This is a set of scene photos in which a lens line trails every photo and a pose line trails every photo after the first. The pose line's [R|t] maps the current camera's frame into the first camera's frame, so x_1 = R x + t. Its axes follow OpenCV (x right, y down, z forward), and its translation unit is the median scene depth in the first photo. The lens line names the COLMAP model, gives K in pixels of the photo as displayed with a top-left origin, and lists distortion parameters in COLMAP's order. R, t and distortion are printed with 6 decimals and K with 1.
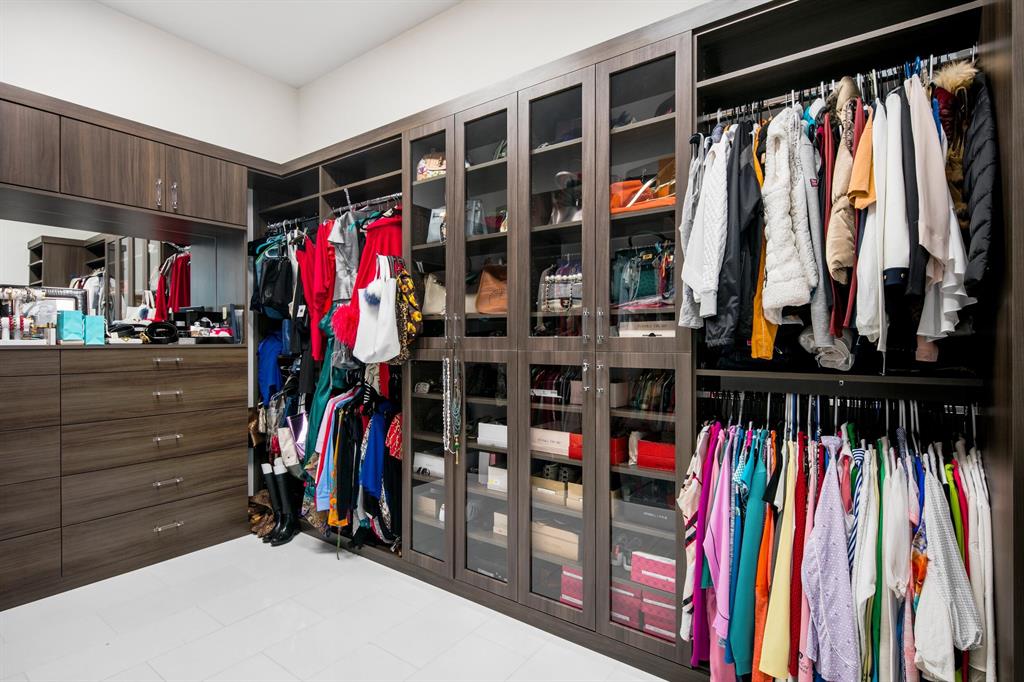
lens RADIAL K [[500.3, 0, 512.0], [0, 500.3, 341.0], [0, 0, 1]] dist [0.009799, -0.000124]
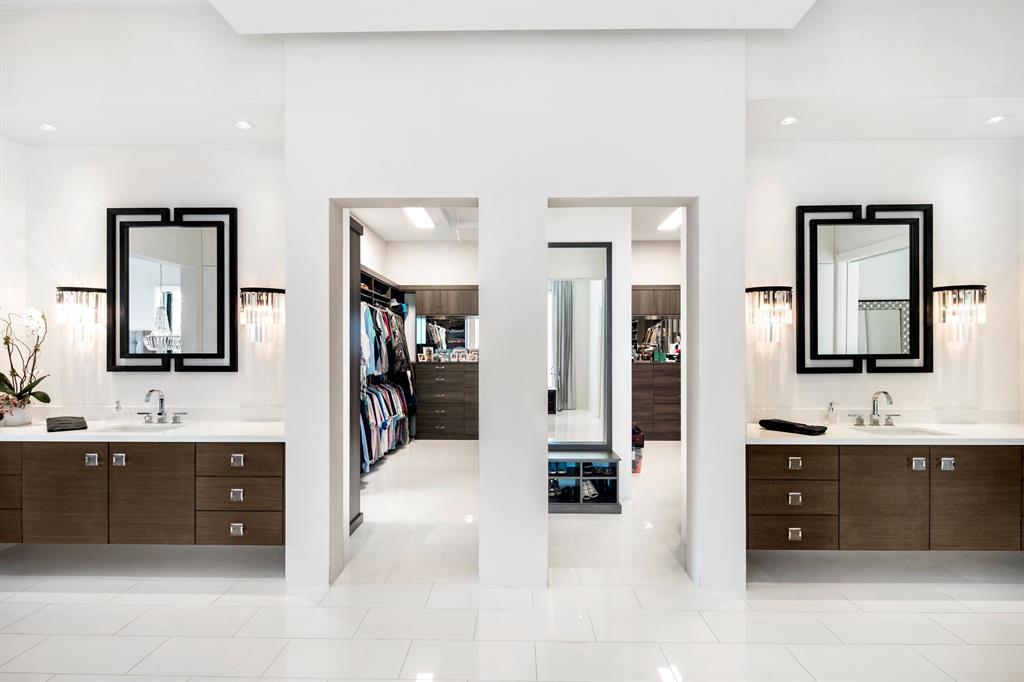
lens RADIAL K [[500.3, 0, 512.0], [0, 500.3, 341.0], [0, 0, 1]] dist [0.009799, -0.000124]
pose [[0.580089, -0.002380, -0.814550, 1.075990], [-0.003618, 0.999978, -0.005498, -0.098317], [0.814545, 0.006137, 0.580068, -1.449034]]
